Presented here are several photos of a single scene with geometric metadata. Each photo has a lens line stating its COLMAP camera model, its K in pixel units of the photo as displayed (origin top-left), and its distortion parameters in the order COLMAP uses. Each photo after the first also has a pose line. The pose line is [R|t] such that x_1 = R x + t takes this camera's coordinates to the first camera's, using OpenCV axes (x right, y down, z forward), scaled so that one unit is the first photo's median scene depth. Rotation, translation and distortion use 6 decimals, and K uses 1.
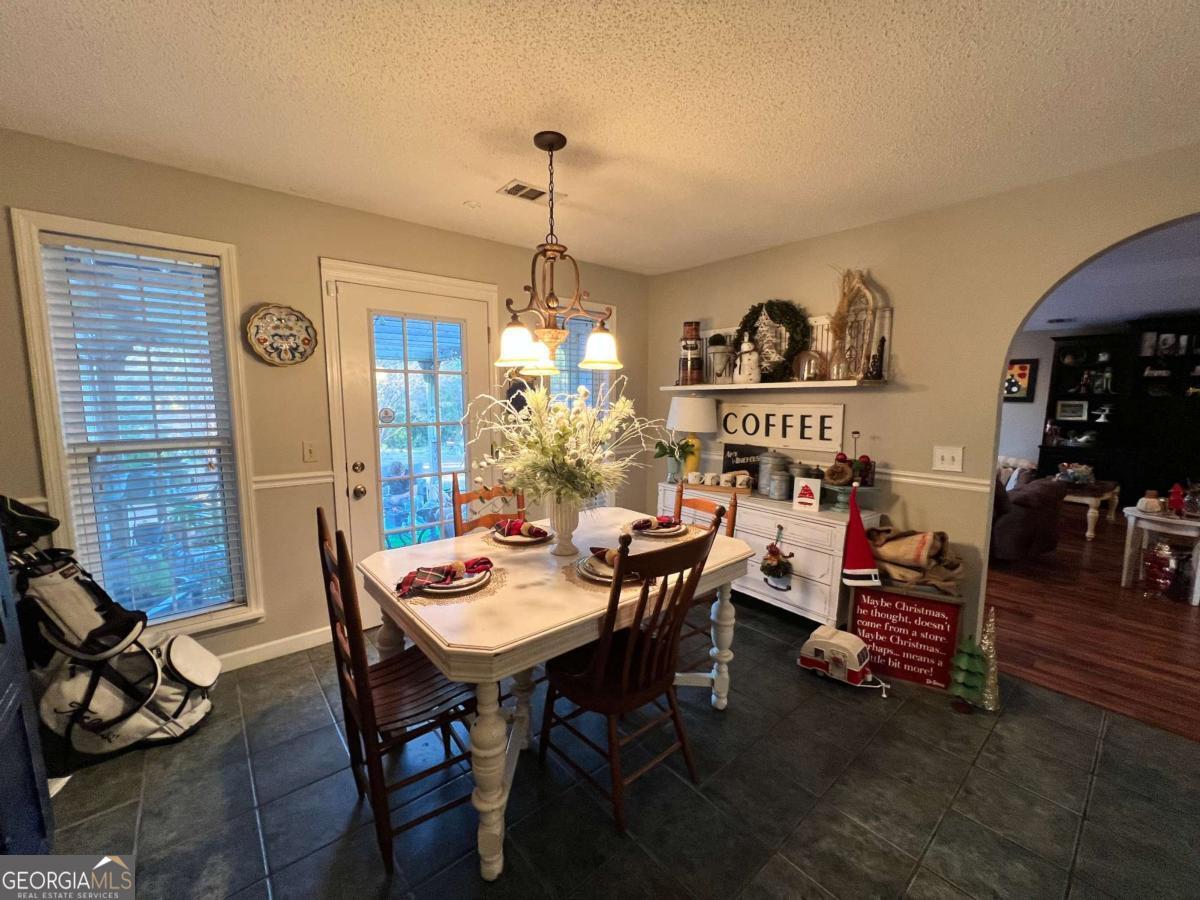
lens RADIAL K [[481.4, 0, 597.1], [0, 481.4, 454.6], [0, 0, 1]] dist [-0.002677, 0.000628]
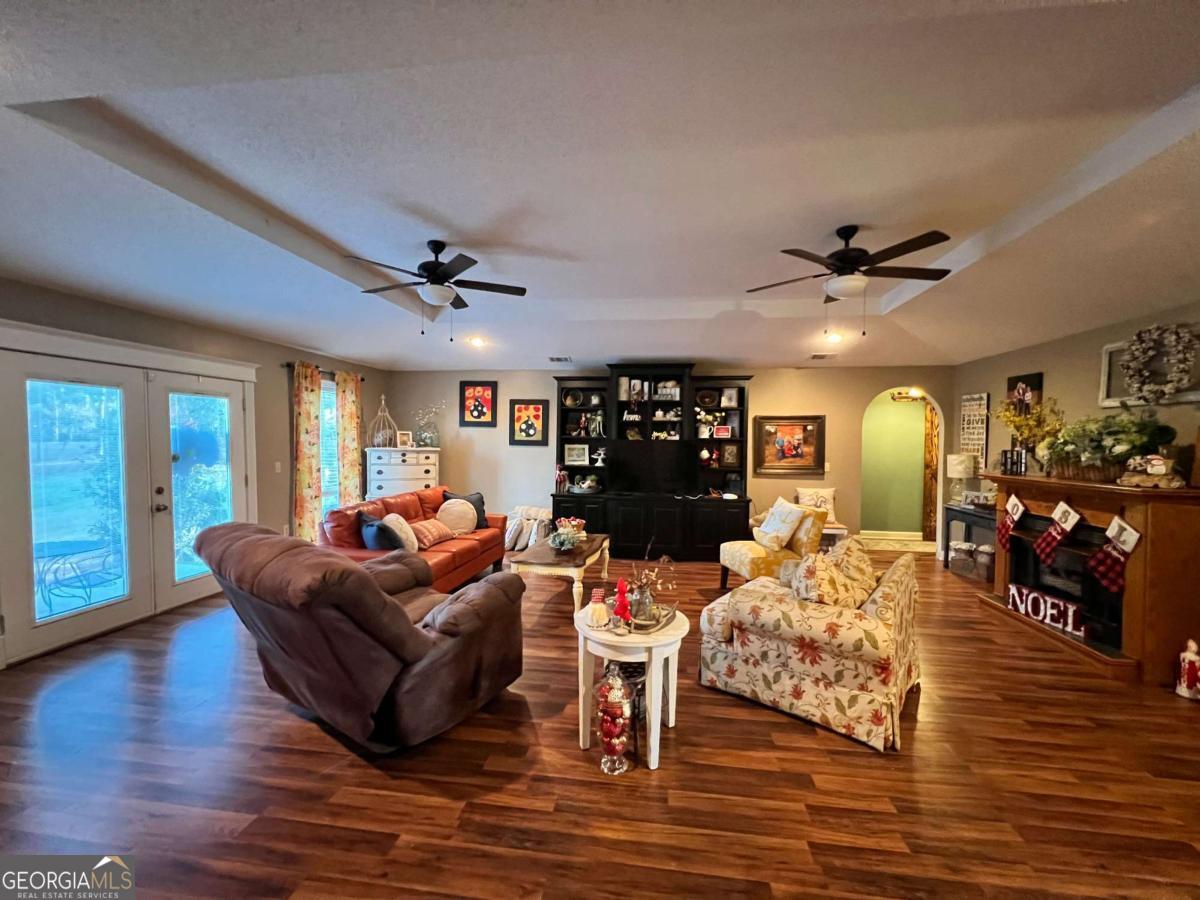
lens RADIAL K [[481.4, 0, 603.5], [0, 481.4, 453.6], [0, 0, 1]] dist [-0.002677, 0.000628]
pose [[0.735026, -0.017492, 0.677813, 0.992457], [0.076727, 0.995392, -0.057516, -0.091361], [-0.673684, 0.094282, 0.732981, 0.694122]]
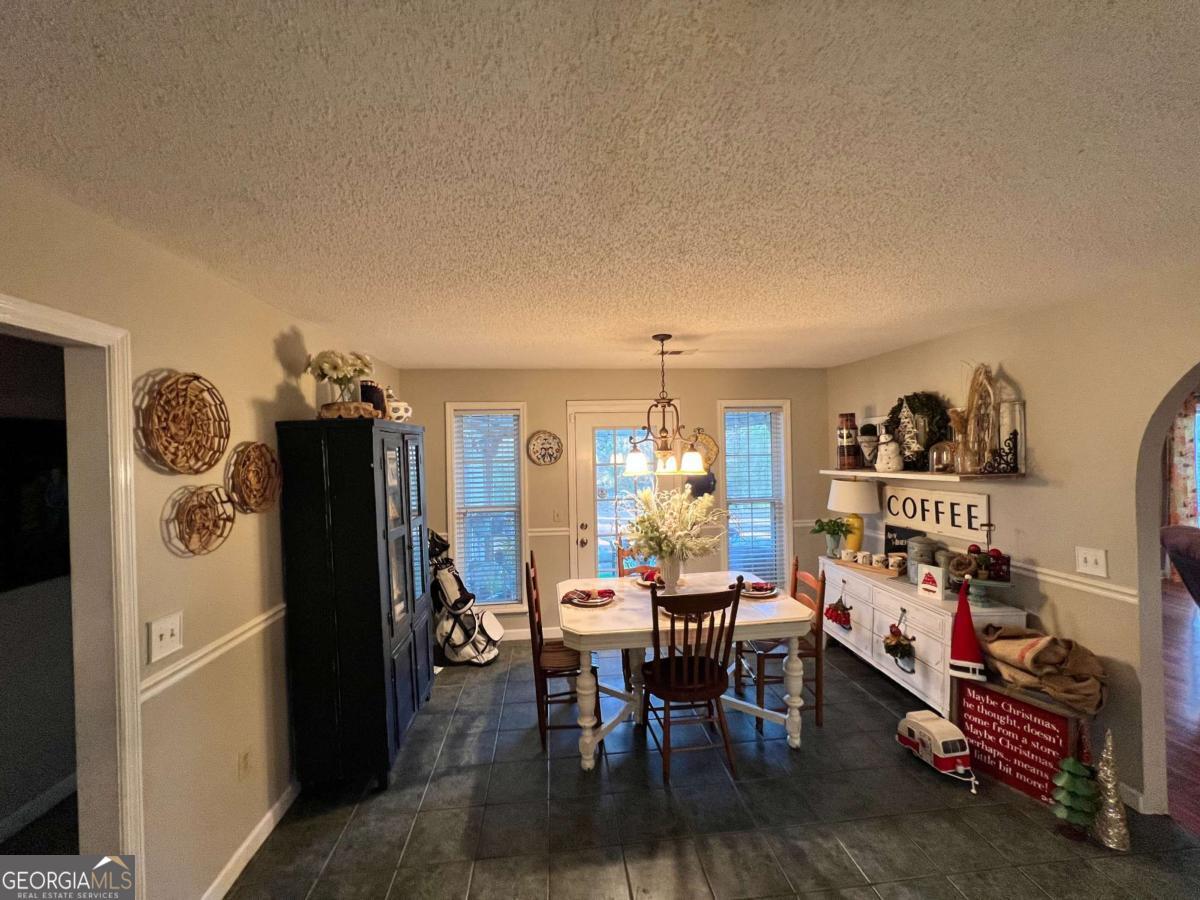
lens RADIAL K [[481.4, 0, 595.8], [0, 481.4, 454.0], [0, 0, 1]] dist [-0.002677, 0.000628]
pose [[0.823774, -0.017647, -0.566644, 0.475562], [-0.045224, 0.994284, -0.096712, -0.064843], [0.565112, 0.105295, 0.818267, -0.319332]]
